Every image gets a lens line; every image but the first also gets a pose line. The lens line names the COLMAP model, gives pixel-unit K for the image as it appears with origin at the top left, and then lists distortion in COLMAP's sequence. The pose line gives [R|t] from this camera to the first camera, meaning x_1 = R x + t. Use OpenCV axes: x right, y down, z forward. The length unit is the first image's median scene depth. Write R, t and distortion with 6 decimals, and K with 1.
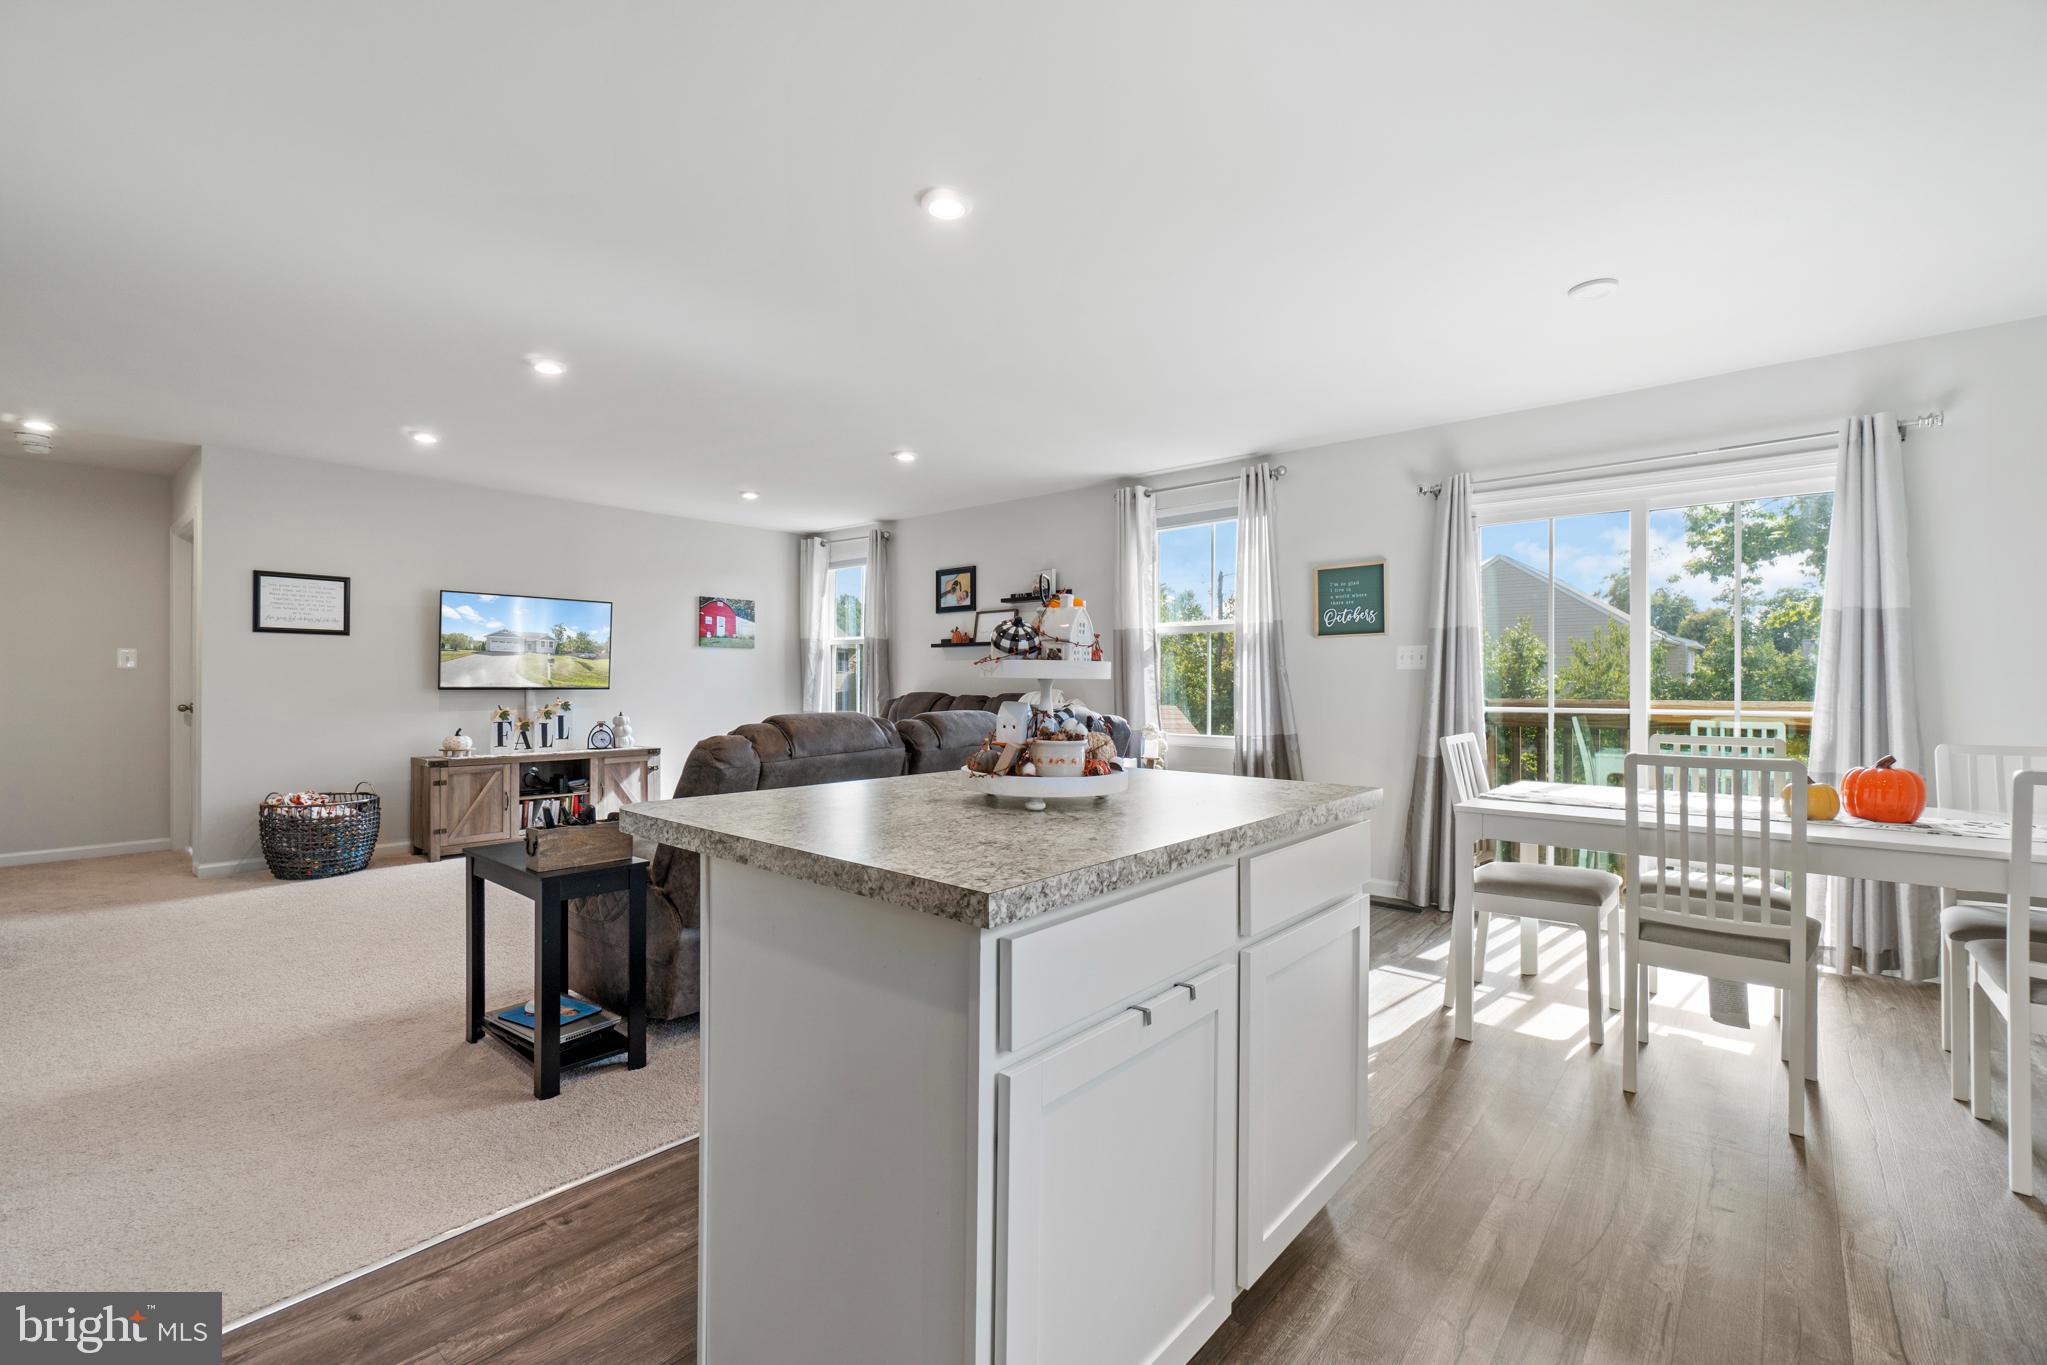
lens RADIAL K [[880.7, 0, 1010.7], [0, 880.7, 677.3], [0, 0, 1]] dist [0.000054, -0.000207]
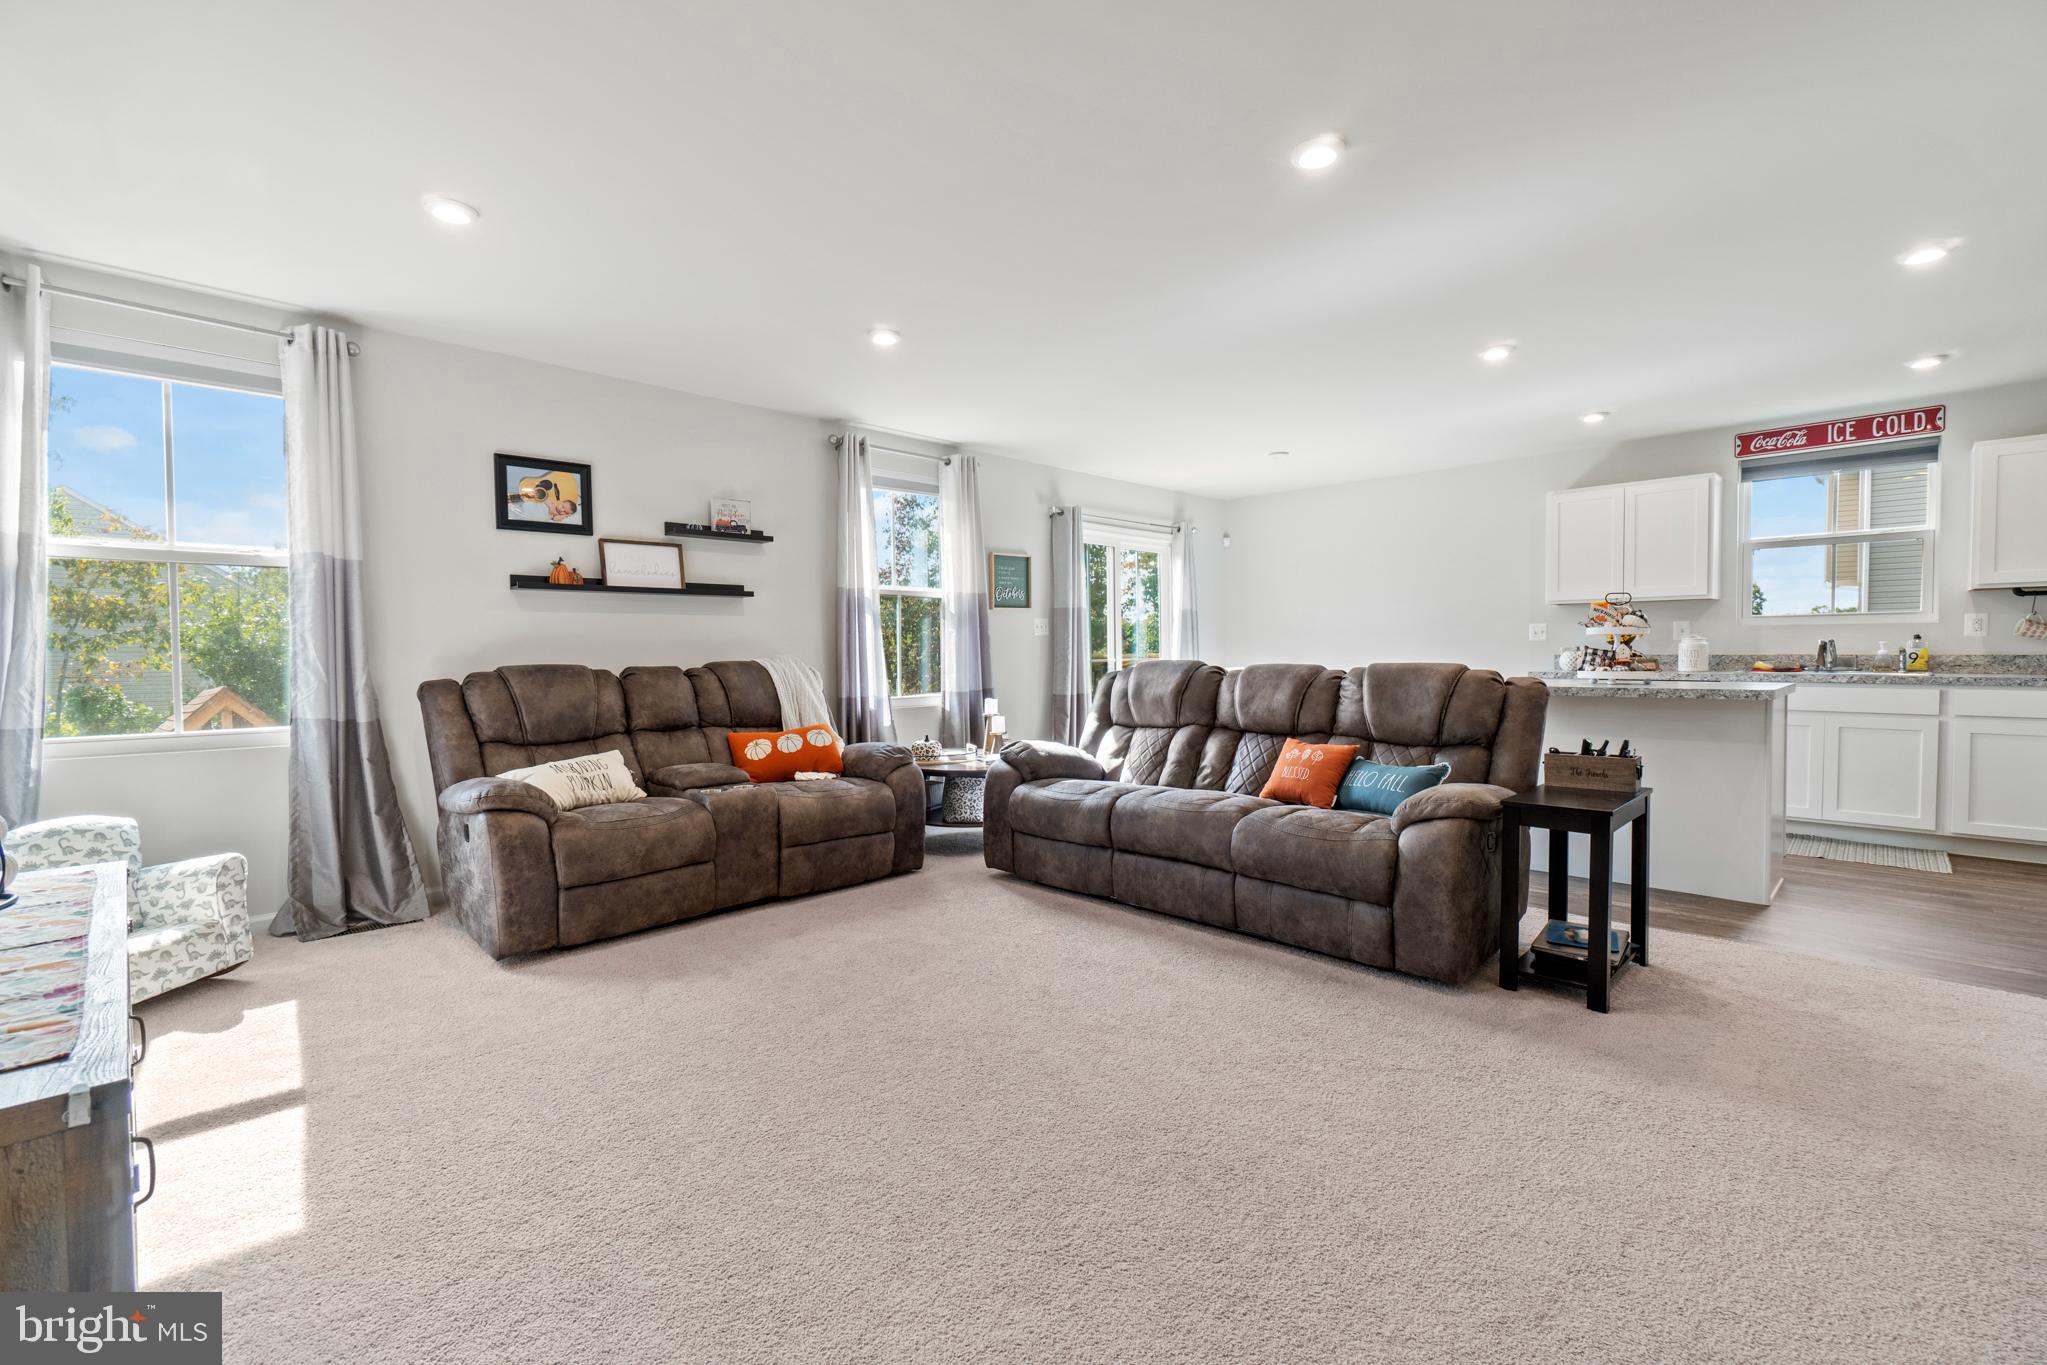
lens RADIAL K [[880.7, 0, 1010.7], [0, 880.7, 677.3], [0, 0, 1]] dist [0.000054, -0.000207]
pose [[0.081340, -0.037856, 0.995967, -1.093557], [-0.000608, 0.999276, 0.038031, 0.005225], [-0.996686, -0.003699, 0.081258, 1.061478]]
